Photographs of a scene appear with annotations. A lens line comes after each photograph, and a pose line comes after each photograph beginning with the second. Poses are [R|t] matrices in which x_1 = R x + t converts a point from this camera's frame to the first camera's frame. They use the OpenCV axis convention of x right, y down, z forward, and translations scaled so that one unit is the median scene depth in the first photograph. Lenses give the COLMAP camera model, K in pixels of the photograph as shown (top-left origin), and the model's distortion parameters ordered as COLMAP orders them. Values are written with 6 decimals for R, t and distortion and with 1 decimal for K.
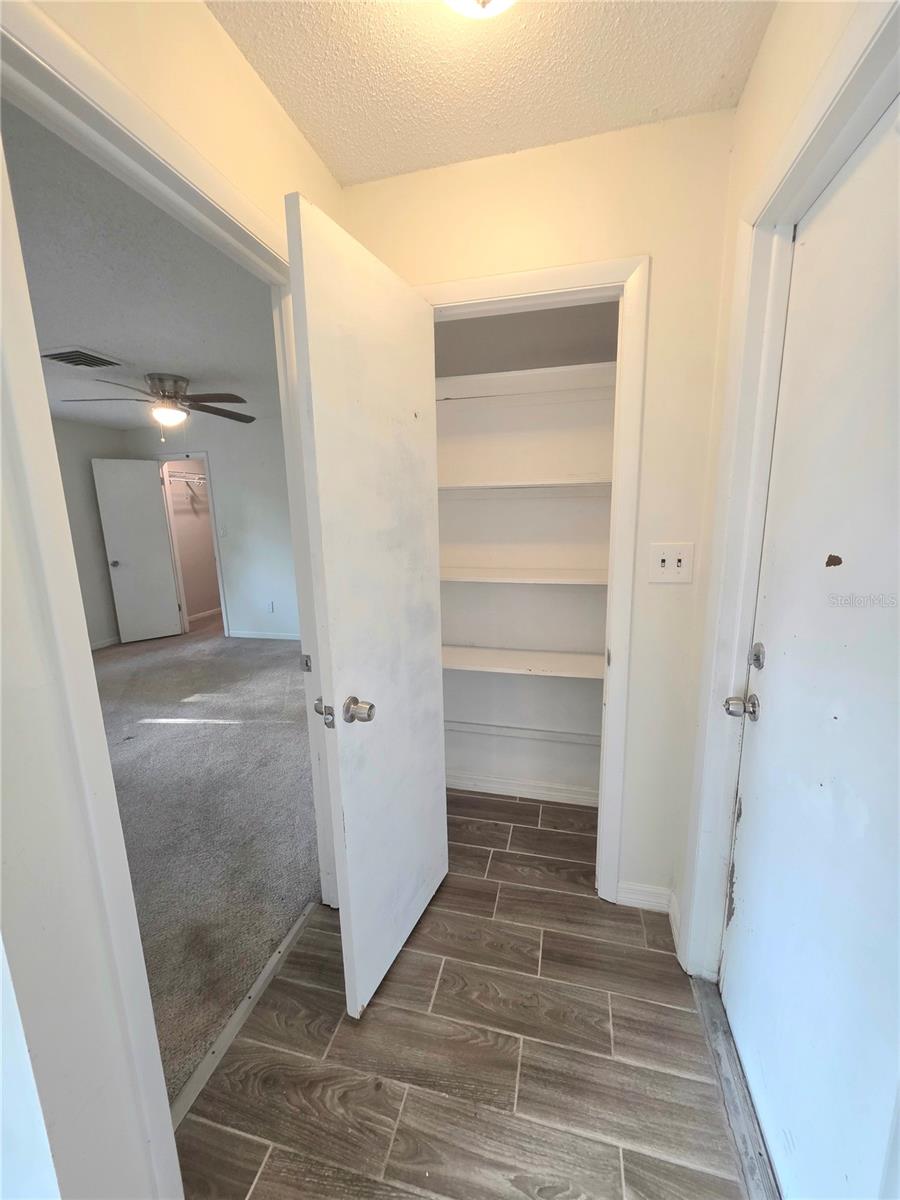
lens RADIAL K [[479.4, 0, 448.9], [0, 479.4, 601.6], [0, 0, 1]] dist [0.004311, -0.001105]
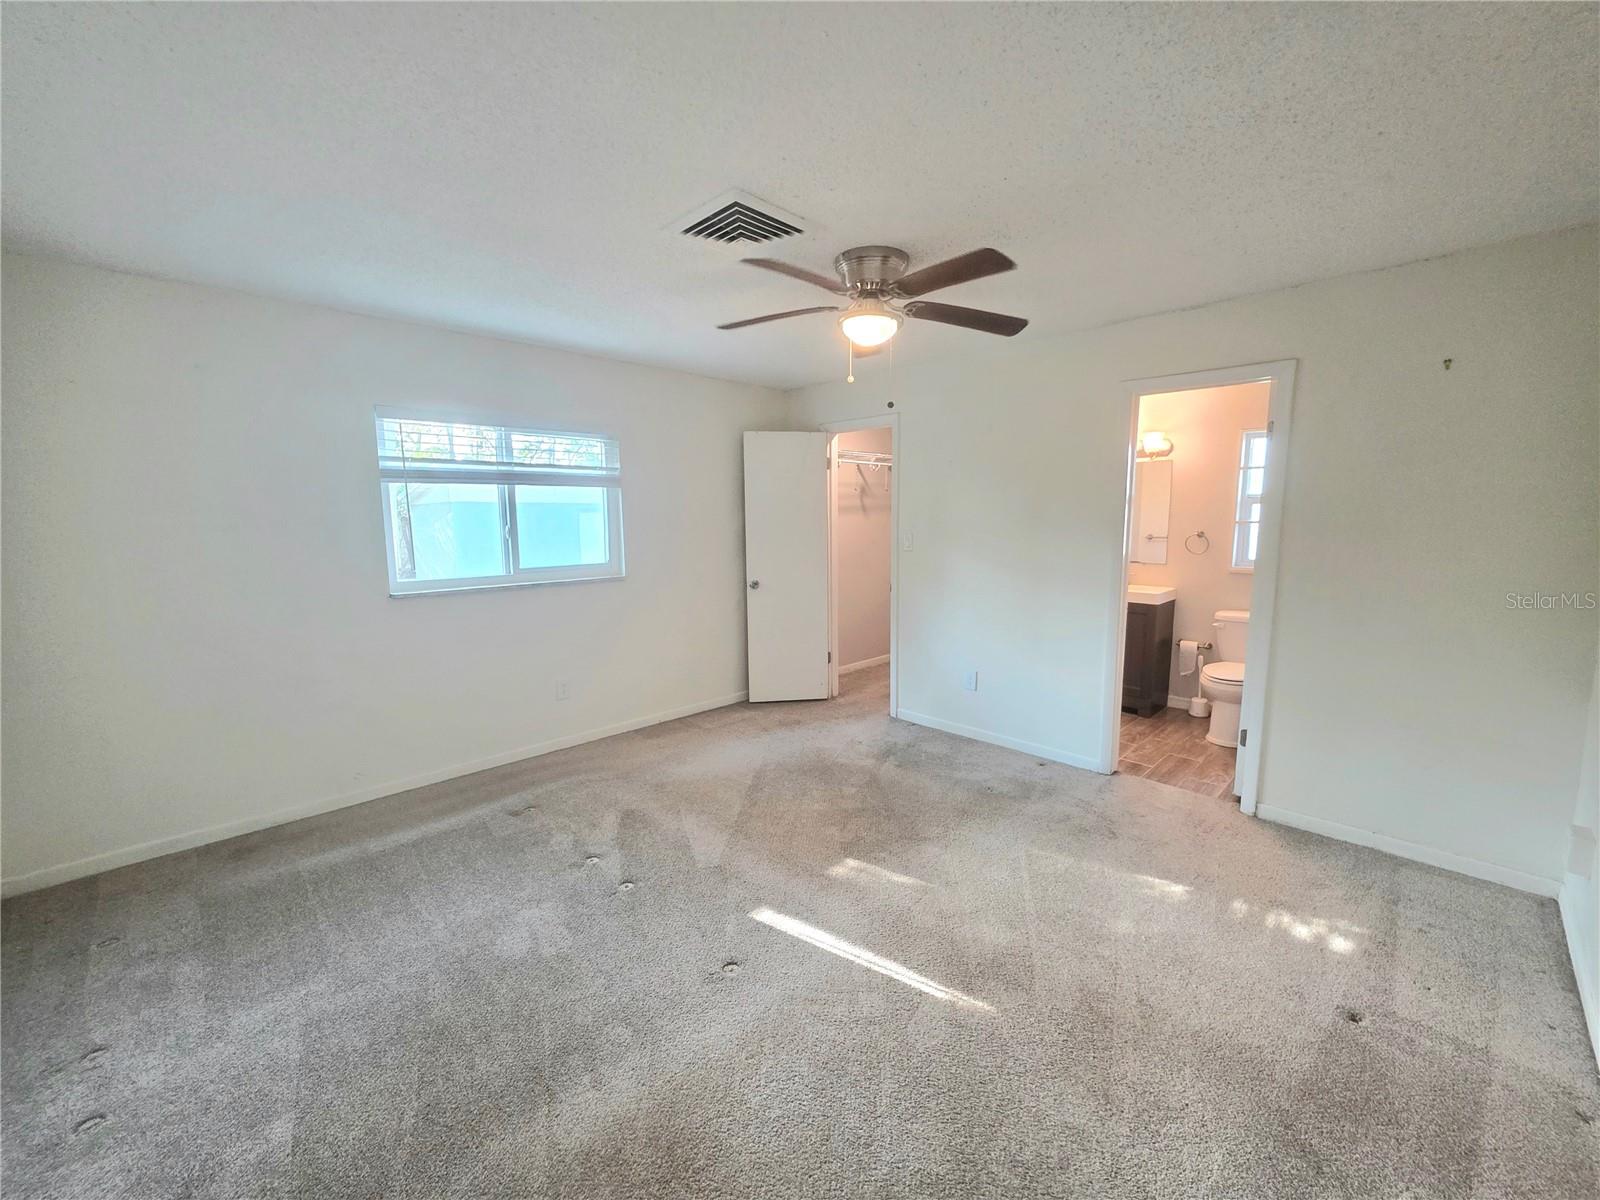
lens RADIAL K [[639.2, 0, 798.0], [0, 639.2, 596.9], [0, 0, 1]] dist [0.004311, -0.001105]
pose [[0.852274, 0.087137, -0.515787, -0.178433], [-0.112924, 0.993426, -0.018763, -0.051677], [0.510762, 0.074236, 0.856511, 0.262281]]
